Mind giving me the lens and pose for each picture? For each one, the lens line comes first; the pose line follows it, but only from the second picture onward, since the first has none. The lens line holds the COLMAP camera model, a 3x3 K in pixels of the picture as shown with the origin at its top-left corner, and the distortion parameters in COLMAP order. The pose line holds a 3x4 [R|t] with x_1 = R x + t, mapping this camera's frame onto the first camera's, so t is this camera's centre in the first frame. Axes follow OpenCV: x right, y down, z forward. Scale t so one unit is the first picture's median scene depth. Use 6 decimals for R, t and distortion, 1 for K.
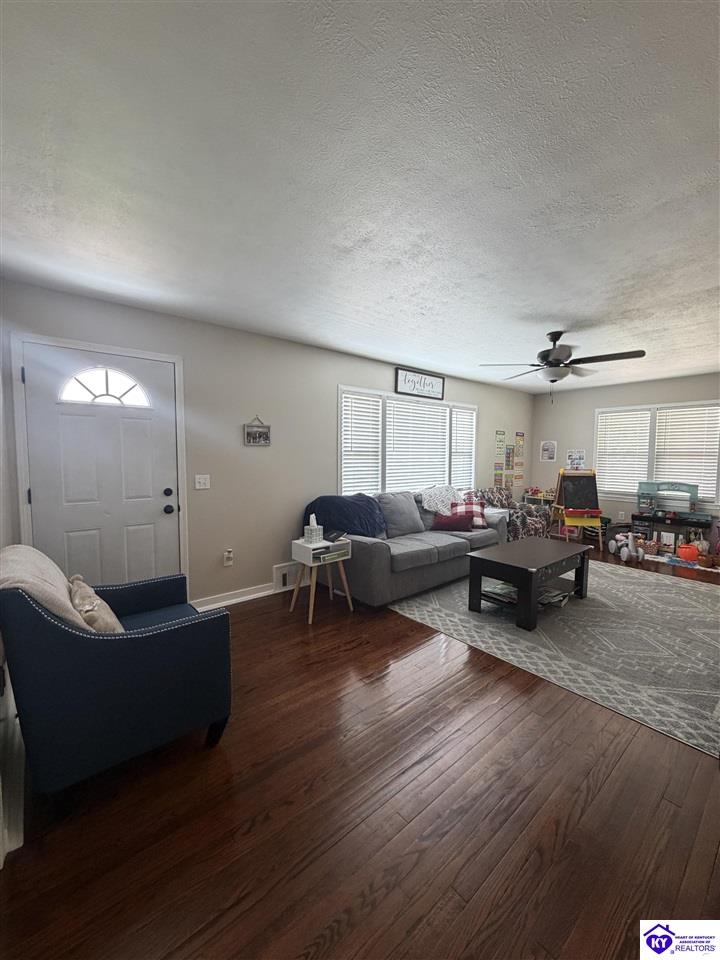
lens RADIAL K [[382.8, 0, 358.8], [0, 382.8, 479.0], [0, 0, 1]] dist [-0.000262, 0.000023]
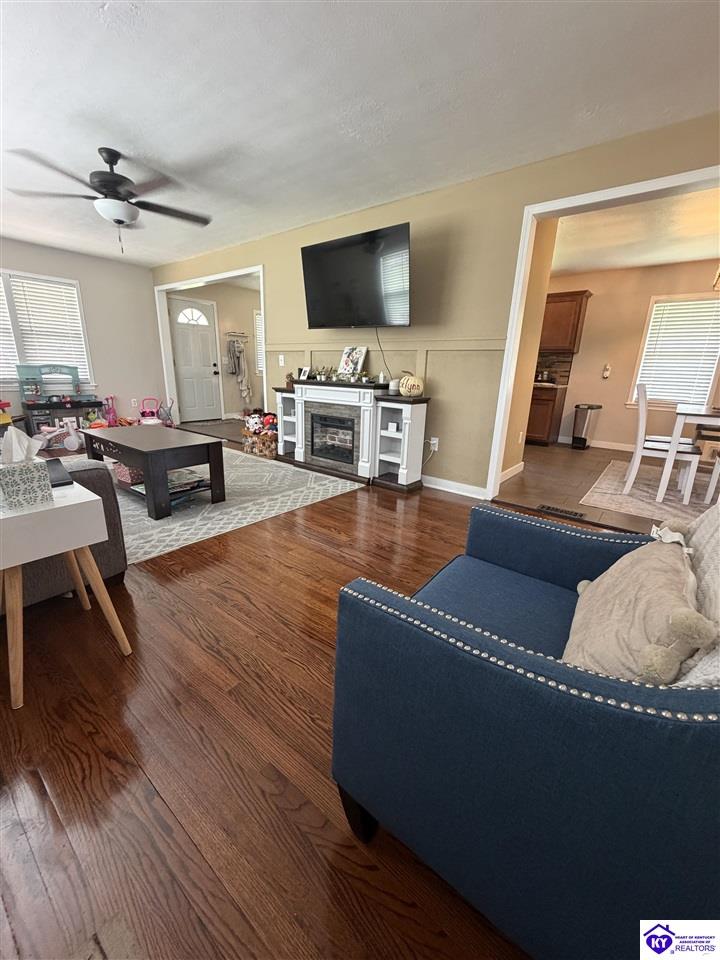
lens RADIAL K [[382.8, 0, 362.3], [0, 382.8, 479.3], [0, 0, 1]] dist [-0.000262, 0.000023]
pose [[-0.204744, -0.281747, 0.937389, -0.417582], [0.032781, 0.955166, 0.294250, 0.034394], [-0.978266, 0.090974, -0.186329, 0.584354]]
